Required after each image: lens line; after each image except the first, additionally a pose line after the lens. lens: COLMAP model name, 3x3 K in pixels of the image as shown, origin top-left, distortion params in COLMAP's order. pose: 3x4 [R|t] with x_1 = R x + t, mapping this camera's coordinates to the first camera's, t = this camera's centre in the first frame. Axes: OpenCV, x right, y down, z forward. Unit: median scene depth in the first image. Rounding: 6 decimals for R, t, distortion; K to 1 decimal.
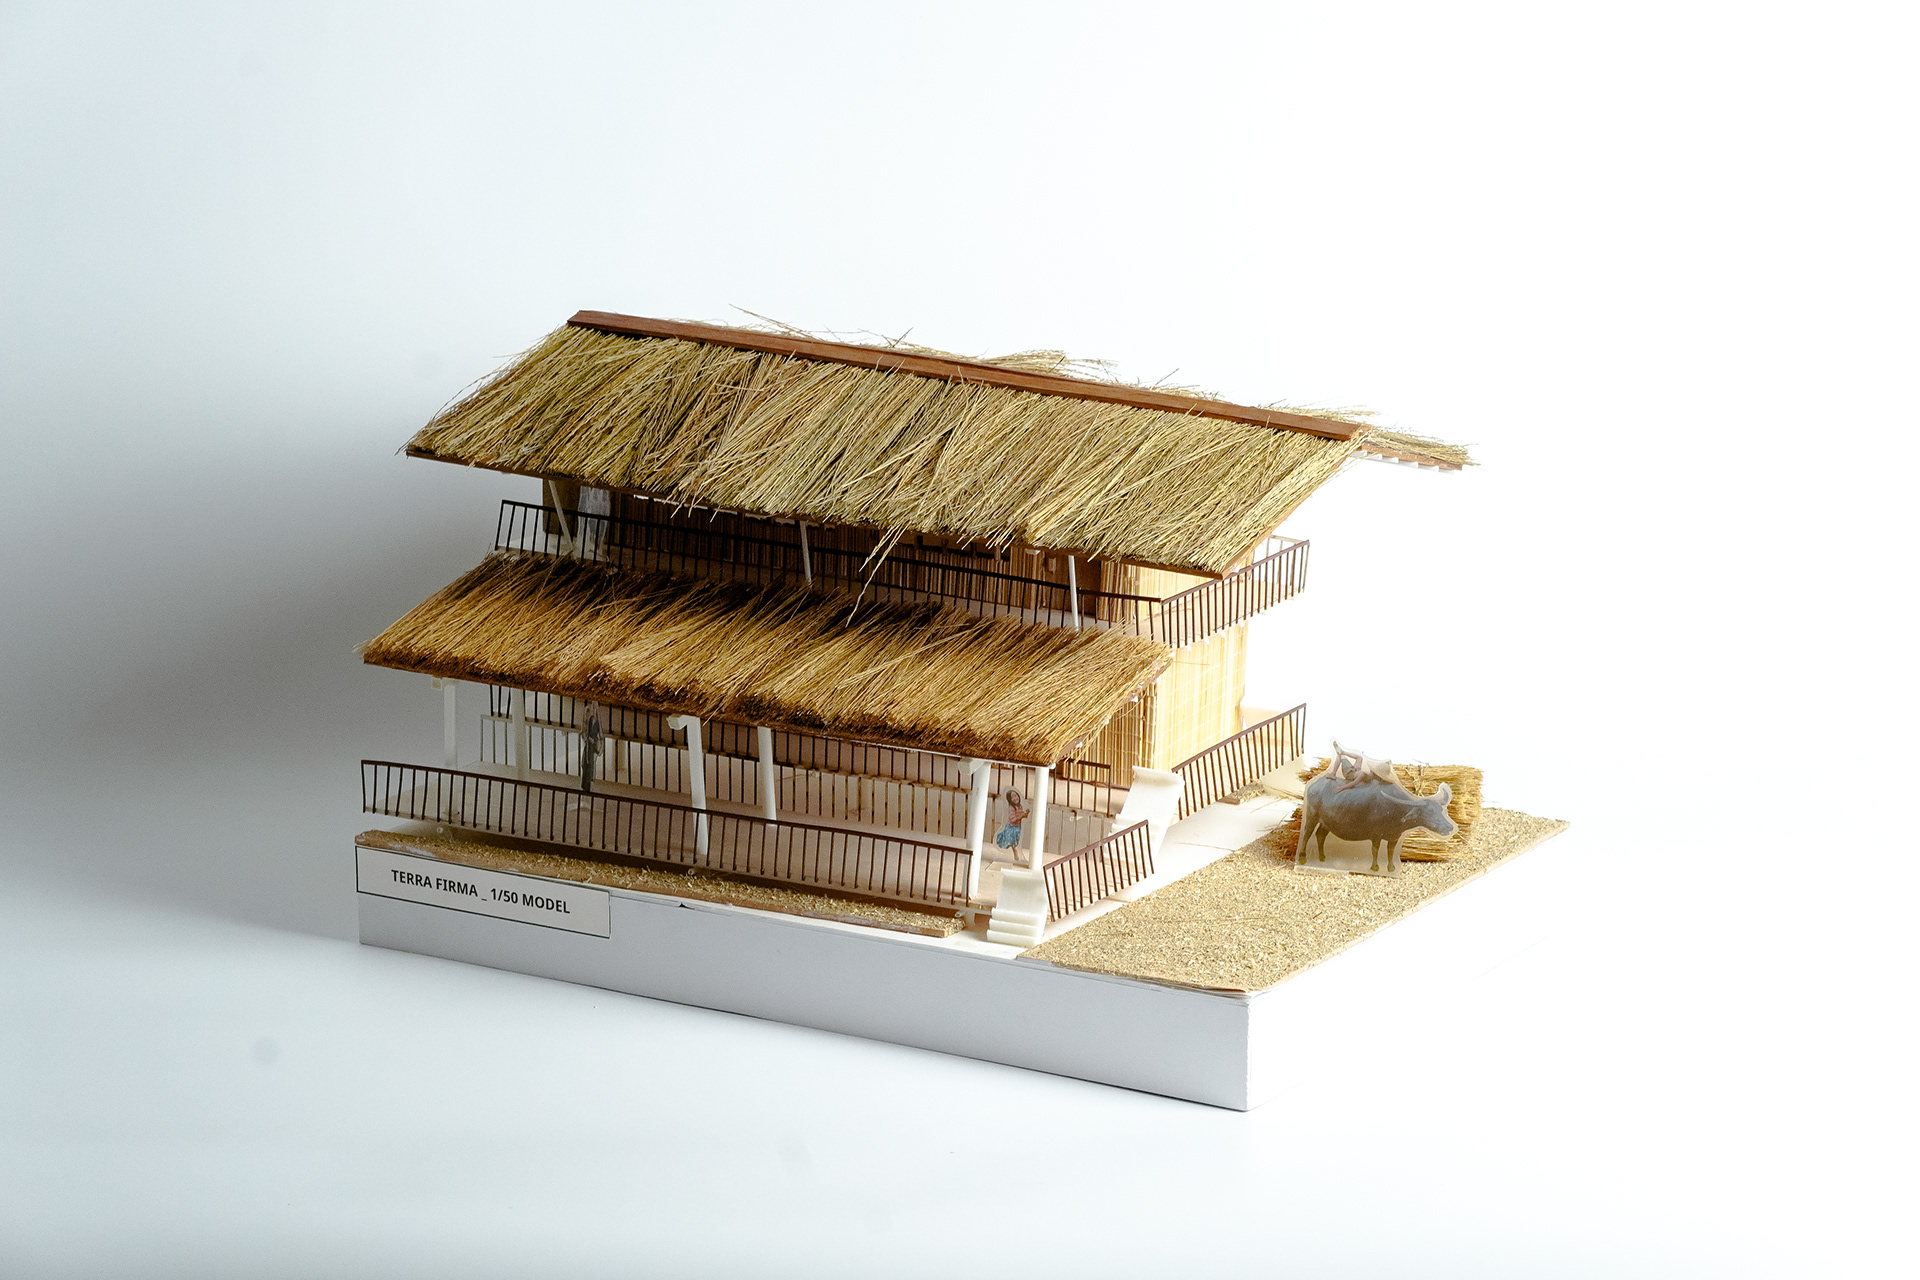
lens RADIAL K [[4950.6, 0, 962.1], [0, 4950.6, 639.4], [0, 0, 1]] dist [0.111945, 0.000000]
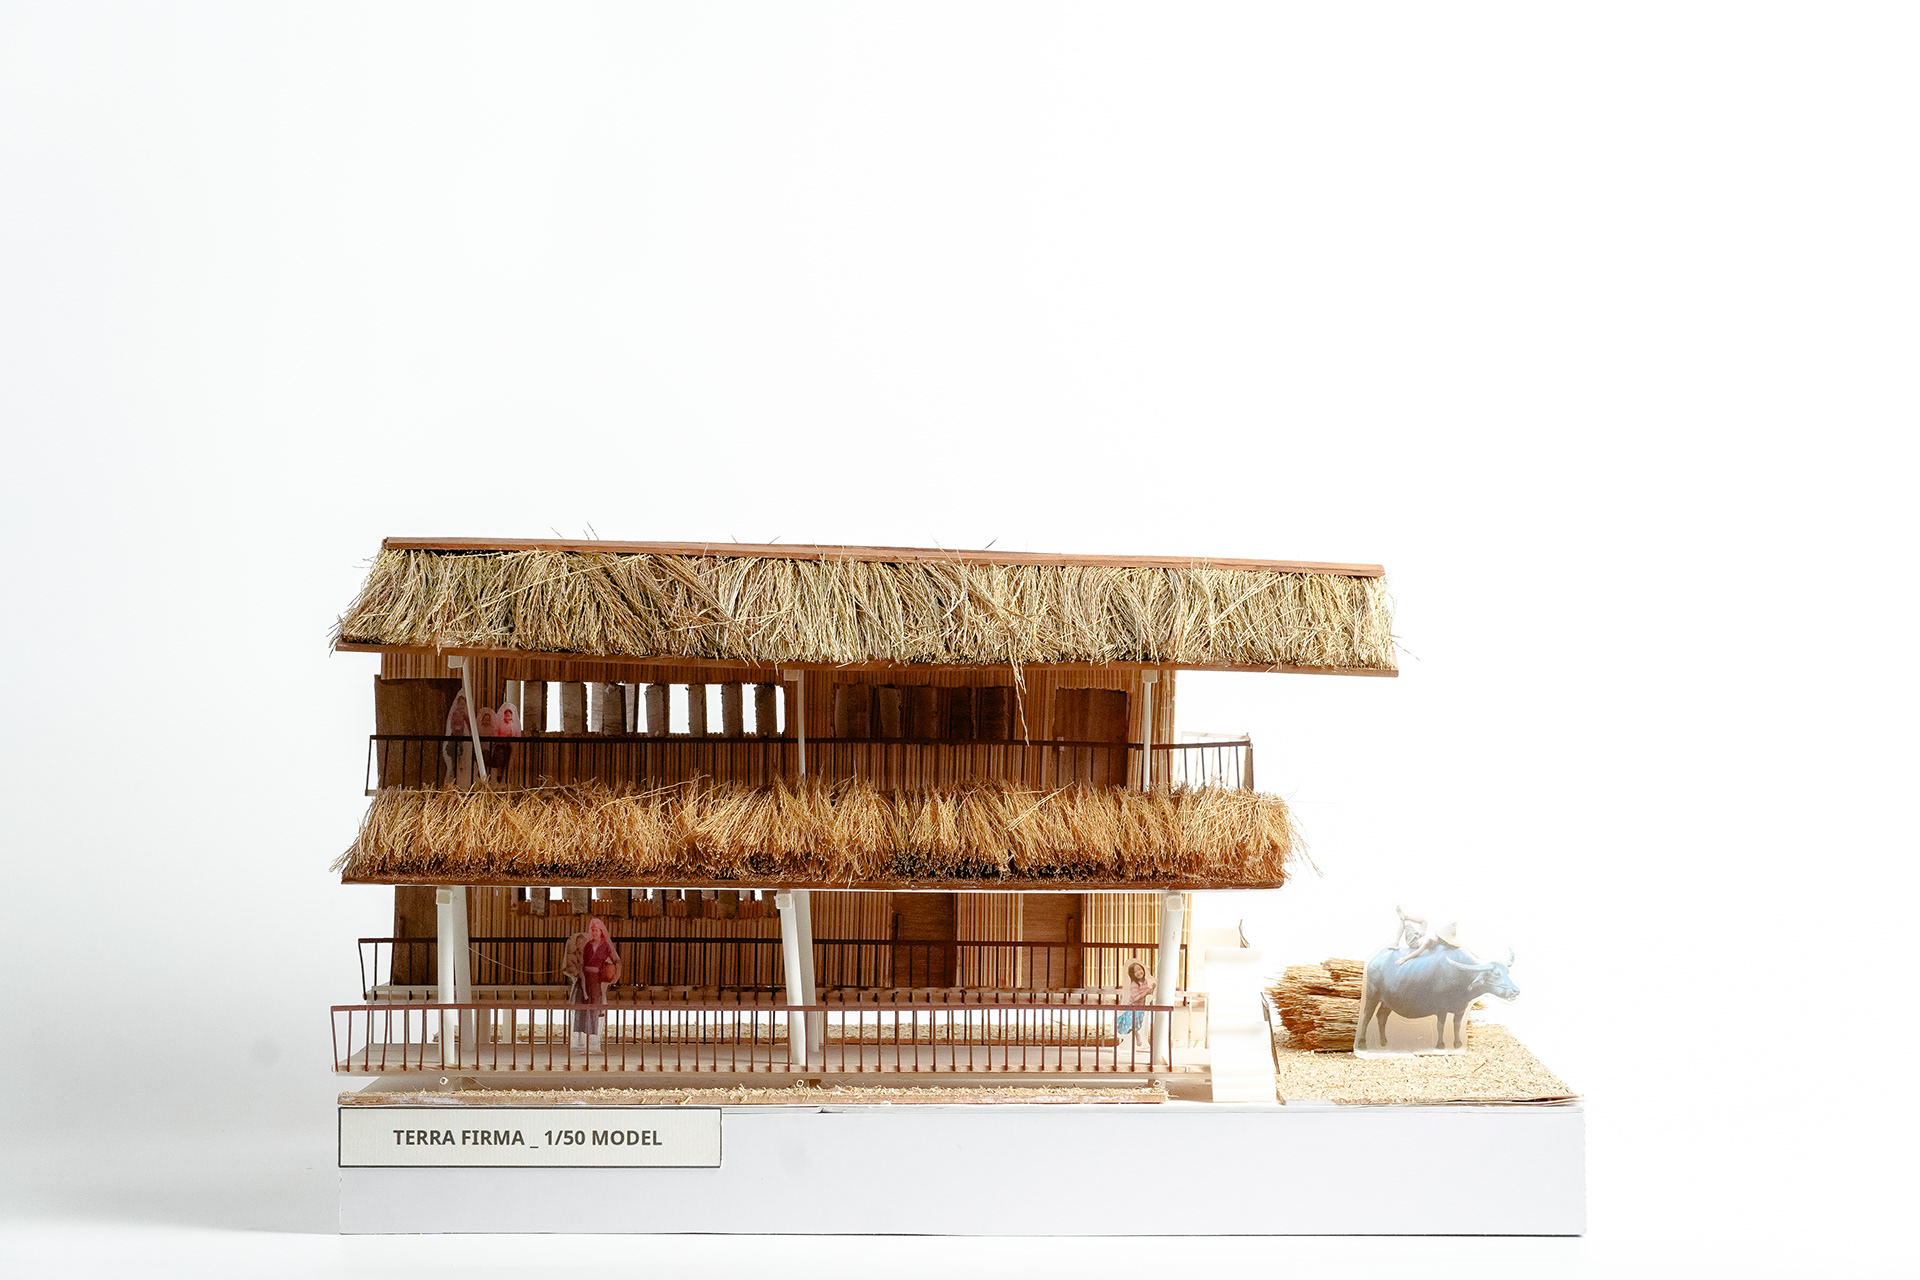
lens RADIAL K [[4950.6, 0, 952.2], [0, 4950.6, 636.6], [0, 0, 1]] dist [0.111945, 0.000000]
pose [[0.864366, -0.005549, 0.502833, -0.455028], [0.119739, 0.973449, -0.195088, 0.140486], [-0.488400, 0.228836, 0.842080, 0.255877]]
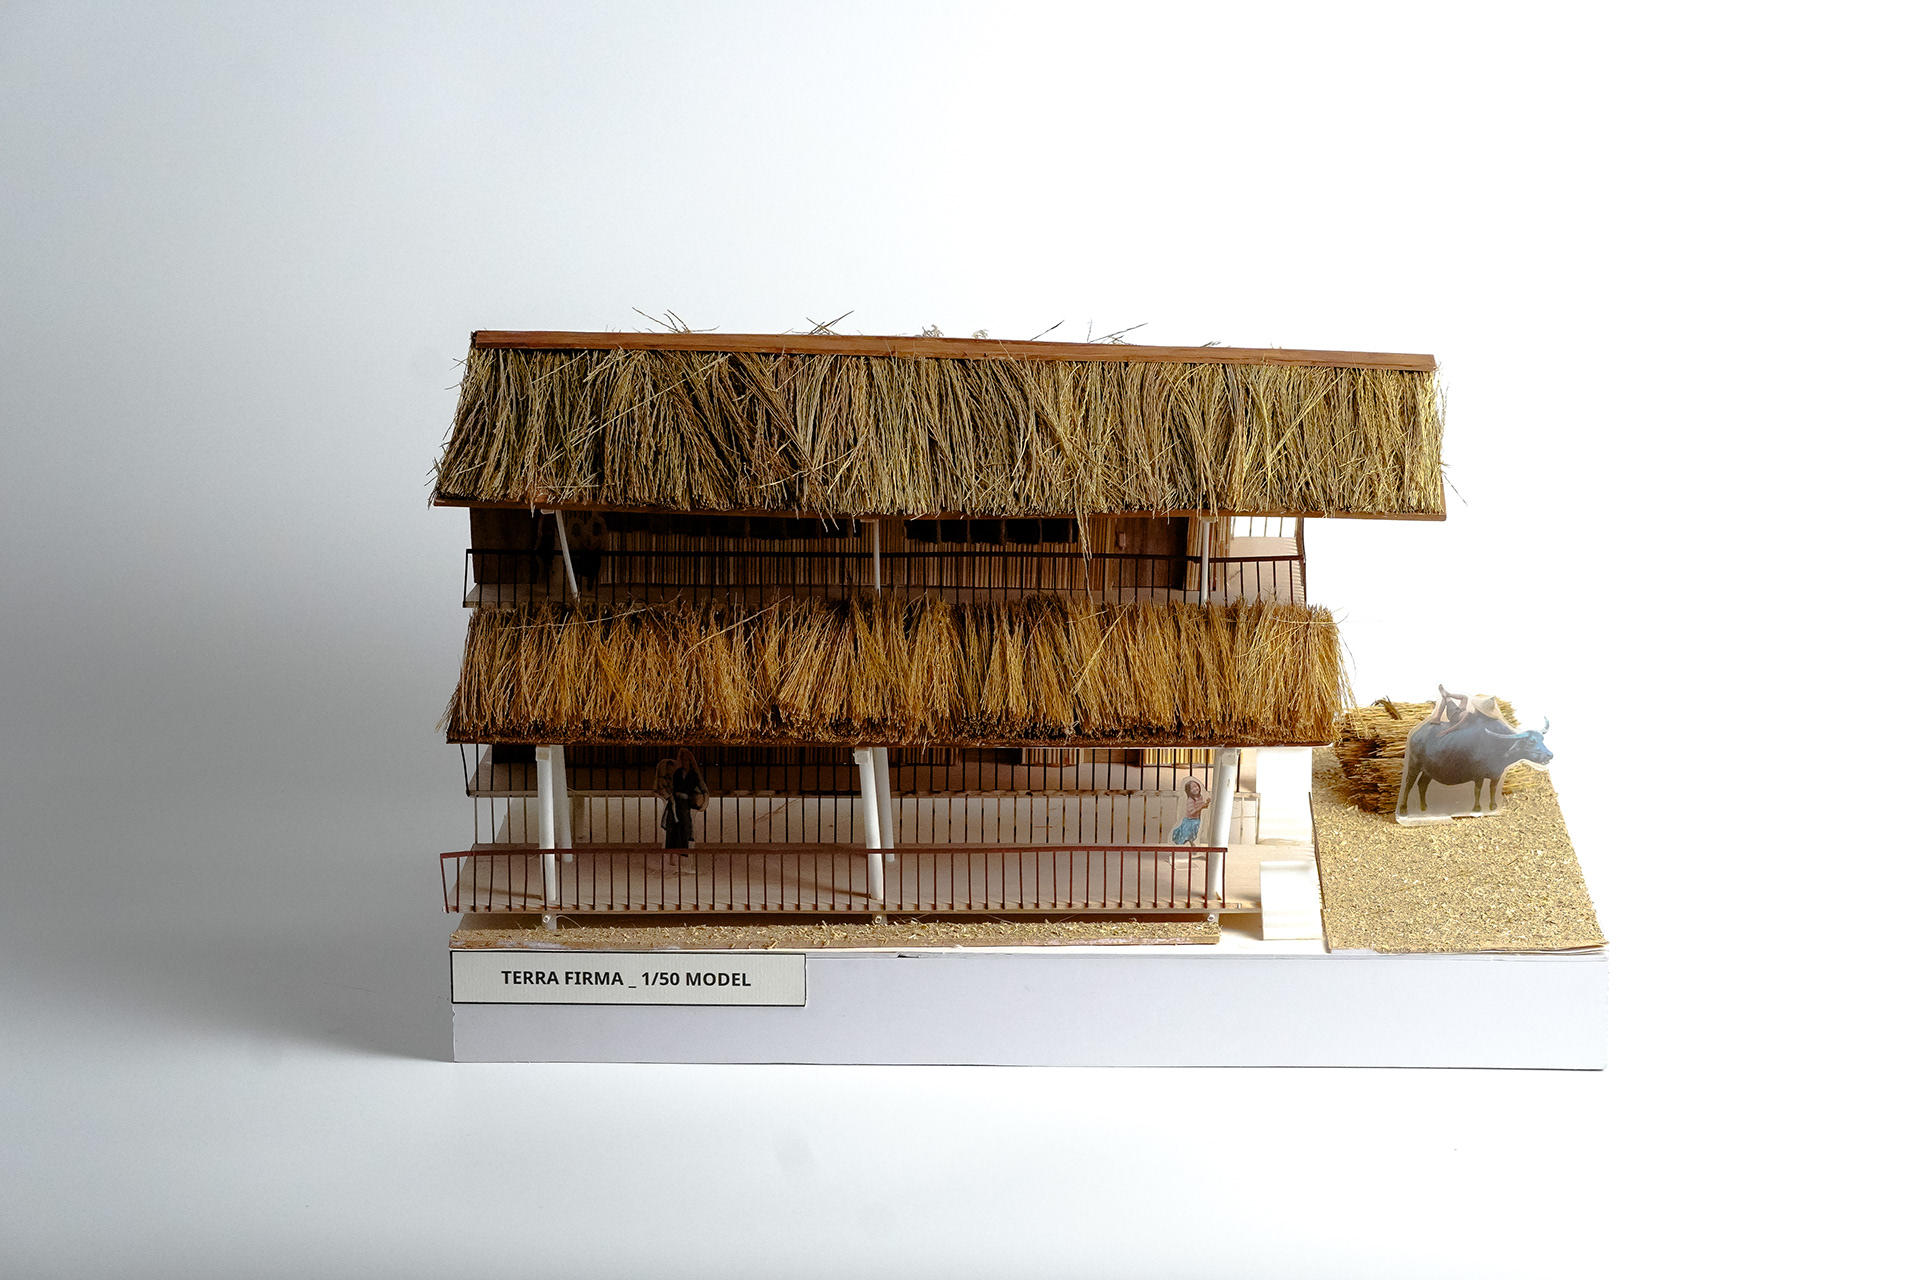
lens RADIAL K [[4950.6, 0, 966.7], [0, 4950.6, 645.1], [0, 0, 1]] dist [0.111945, 0.000000]
pose [[0.866958, -0.125030, 0.482443, -0.469760], [0.117642, 0.992005, 0.045684, -0.042104], [-0.484297, 0.017149, 0.874735, 0.196424]]
